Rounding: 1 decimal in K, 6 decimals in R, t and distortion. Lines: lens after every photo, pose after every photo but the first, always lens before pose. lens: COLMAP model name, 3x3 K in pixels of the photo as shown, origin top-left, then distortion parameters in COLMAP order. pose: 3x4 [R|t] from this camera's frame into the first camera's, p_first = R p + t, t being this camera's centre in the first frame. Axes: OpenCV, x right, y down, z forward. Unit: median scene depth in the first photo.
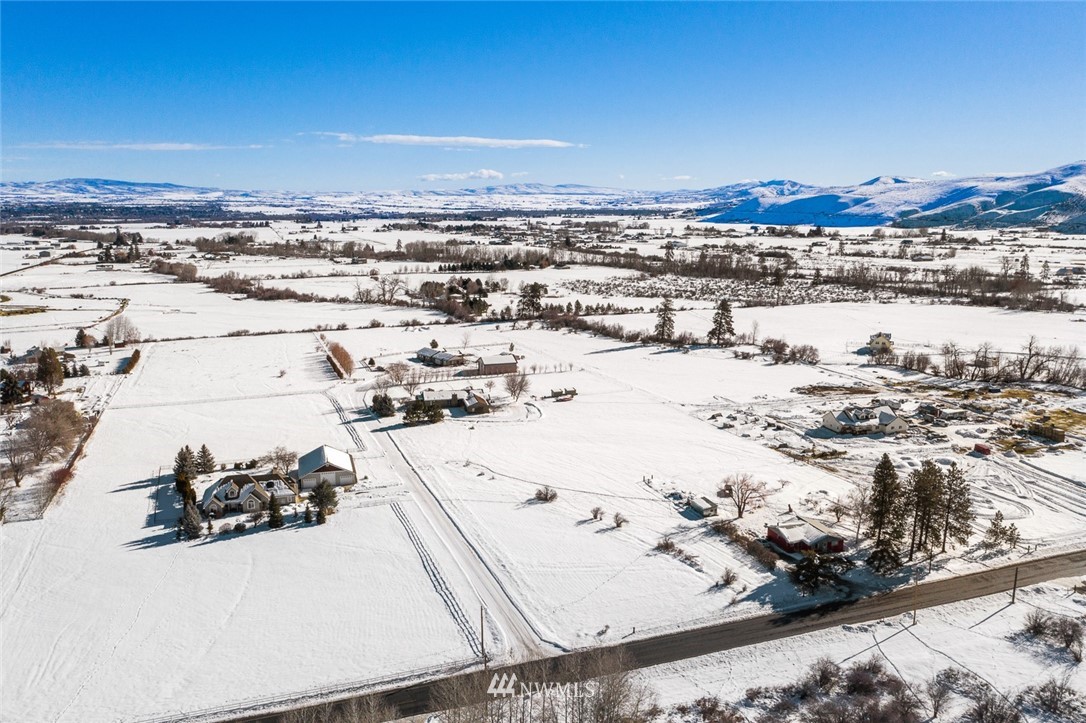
lens RADIAL K [[855.3, 0, 543.0], [0, 855.3, 361.5], [0, 0, 1]] dist [-0.017973, 0.002391]
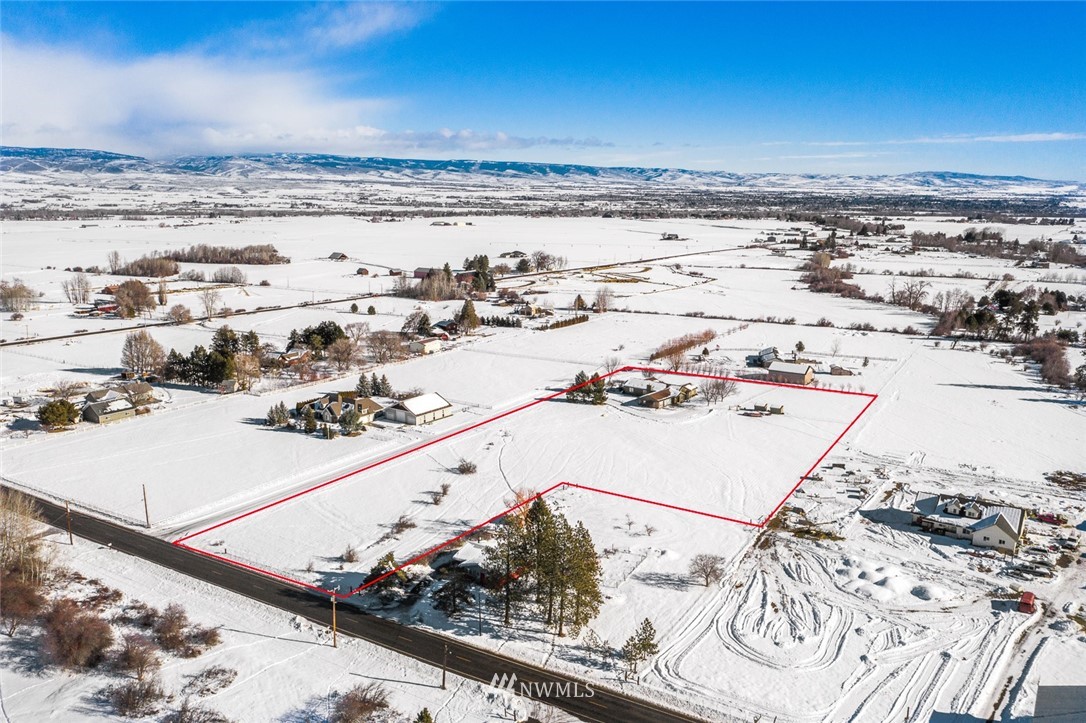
lens RADIAL K [[868.2, 0, 543.0], [0, 868.2, 361.5], [0, 0, 1]] dist [-0.020460, 0.008028]
pose [[0.621640, 0.156935, -0.767421, 0.684513], [-0.153136, 0.985168, 0.077417, -0.055473], [0.768188, 0.069395, 0.636452, 0.306394]]
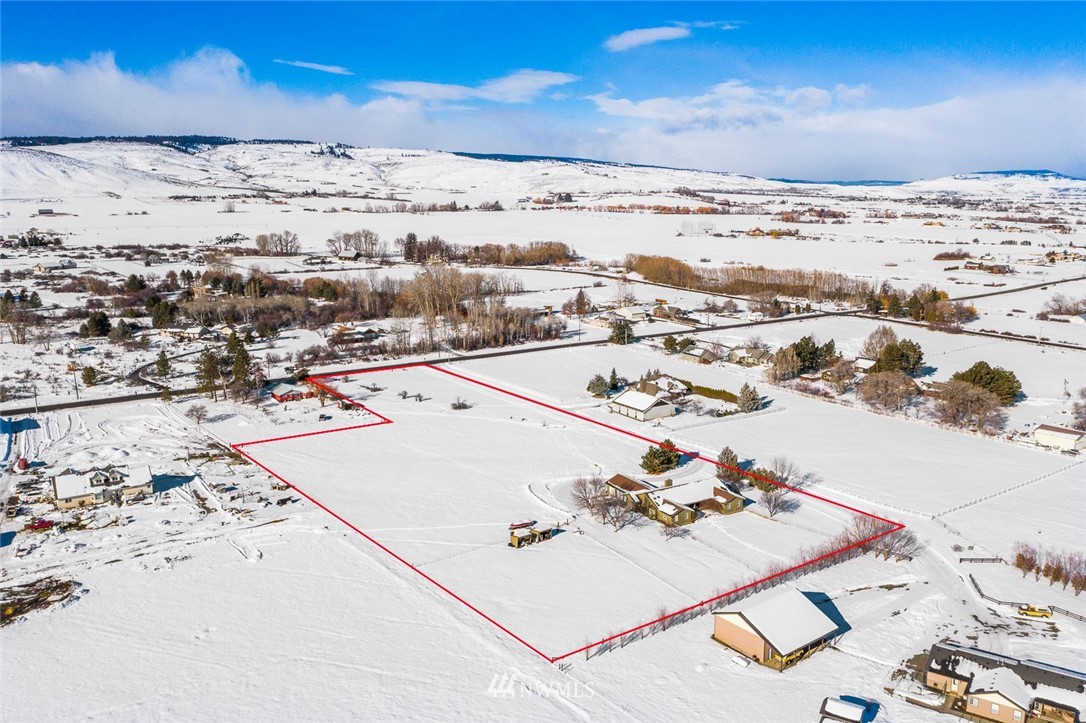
lens RADIAL K [[868.2, 0, 543.0], [0, 868.2, 361.5], [0, 0, 1]] dist [-0.020460, 0.008028]
pose [[-0.956270, 0.057560, -0.286767, 0.215659], [-0.055324, 0.927149, 0.370587, -0.355983], [0.287206, 0.370246, -0.883420, 1.807234]]
